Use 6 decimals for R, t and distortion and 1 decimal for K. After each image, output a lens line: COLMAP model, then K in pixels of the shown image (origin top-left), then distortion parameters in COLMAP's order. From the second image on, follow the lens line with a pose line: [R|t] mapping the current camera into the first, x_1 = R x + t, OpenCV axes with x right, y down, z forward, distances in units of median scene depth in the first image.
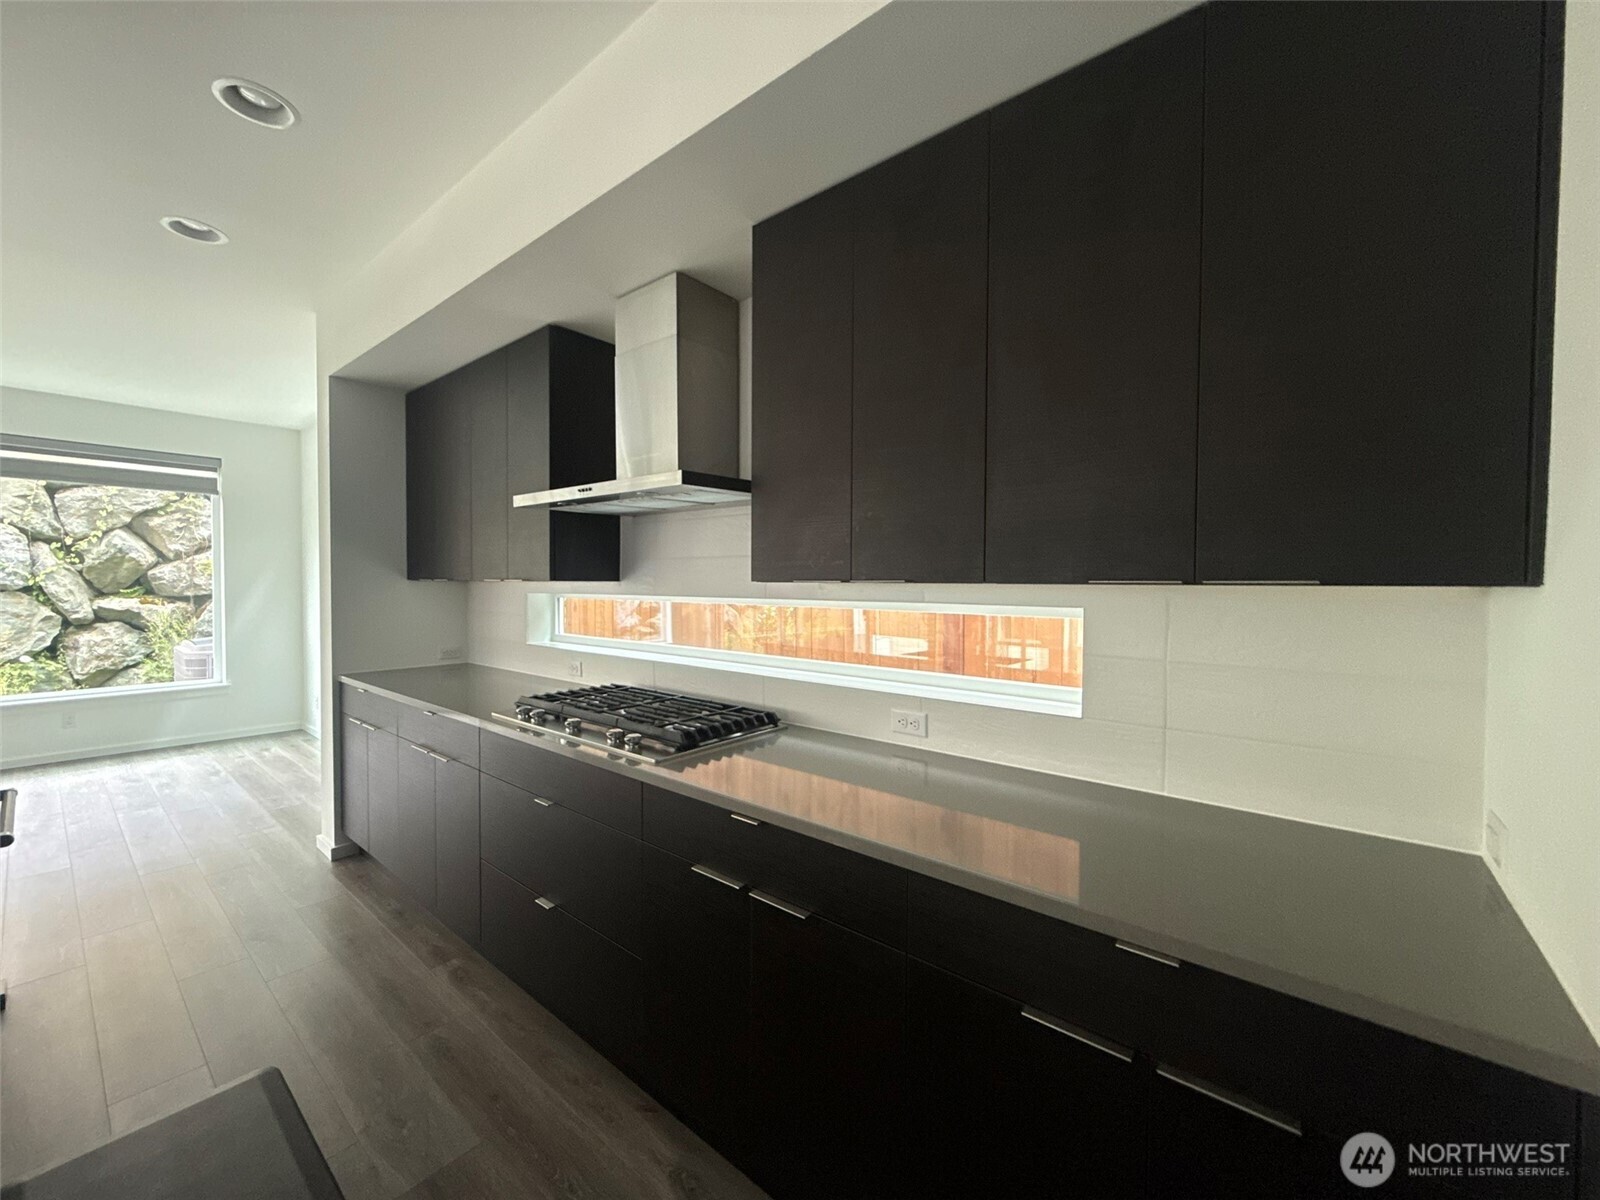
lens RADIAL K [[633.5, 0, 797.2], [0, 633.5, 603.2], [0, 0, 1]] dist [-0.008211, -0.000324]
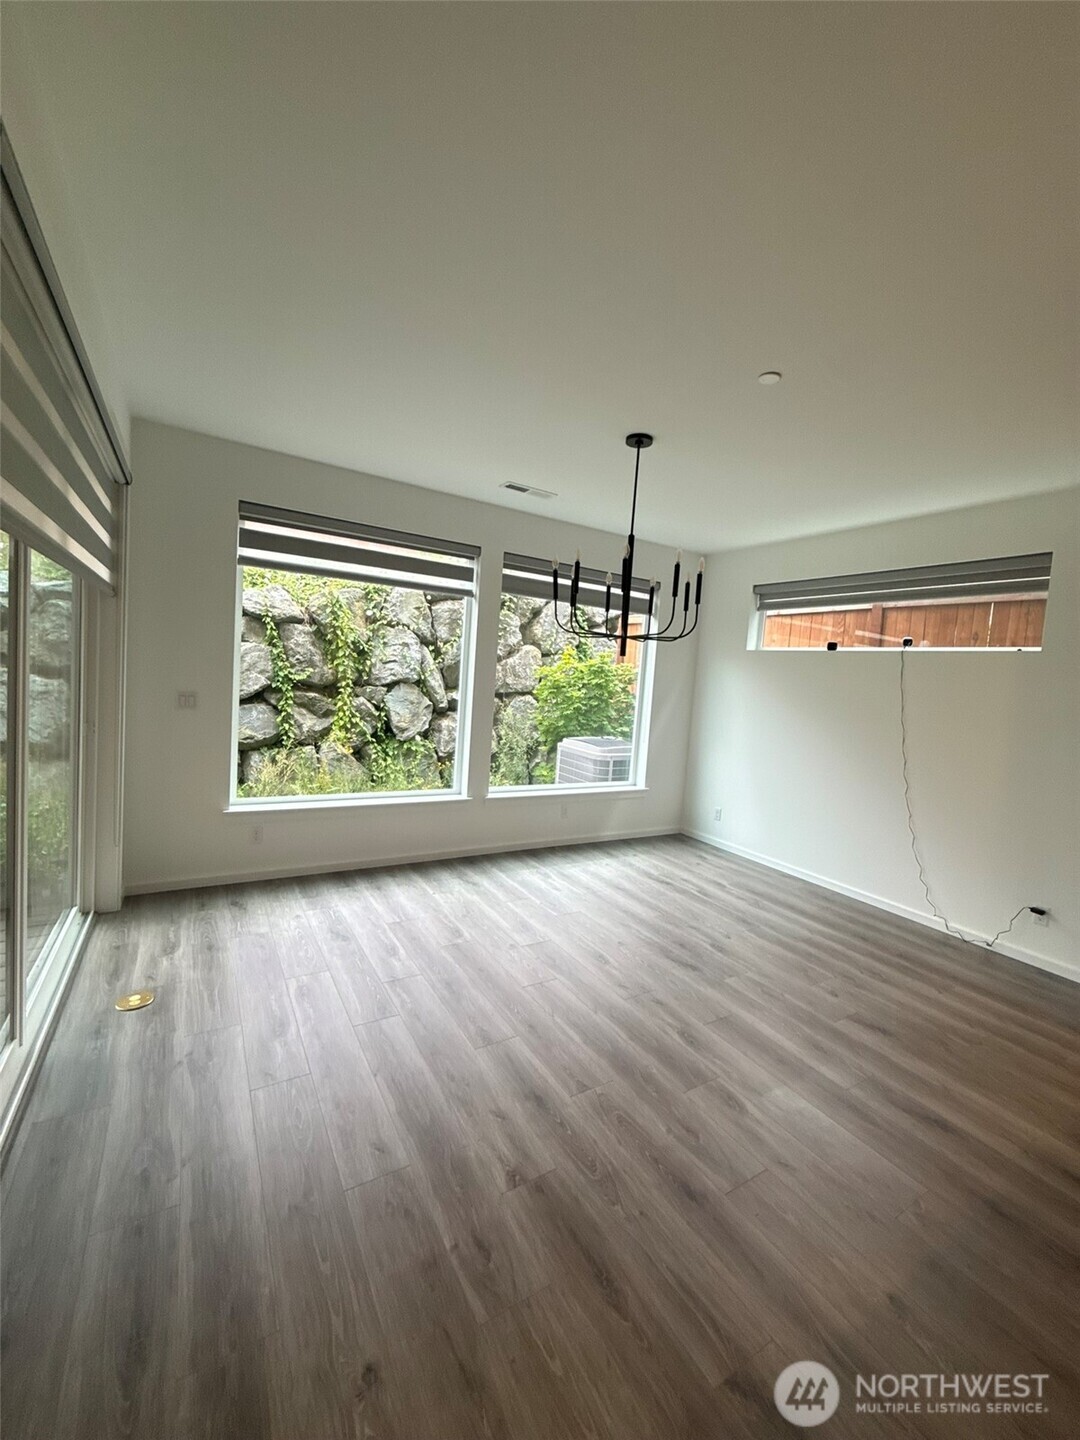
lens RADIAL K [[570.1, 0, 536.7], [0, 570.1, 715.0], [0, 0, 1]] dist [-0.008211, -0.000324]
pose [[0.939389, 0.082719, -0.332725, -0.608214], [-0.073726, 0.996493, 0.039585, -0.019459], [0.334832, -0.012655, 0.942193, -0.002564]]
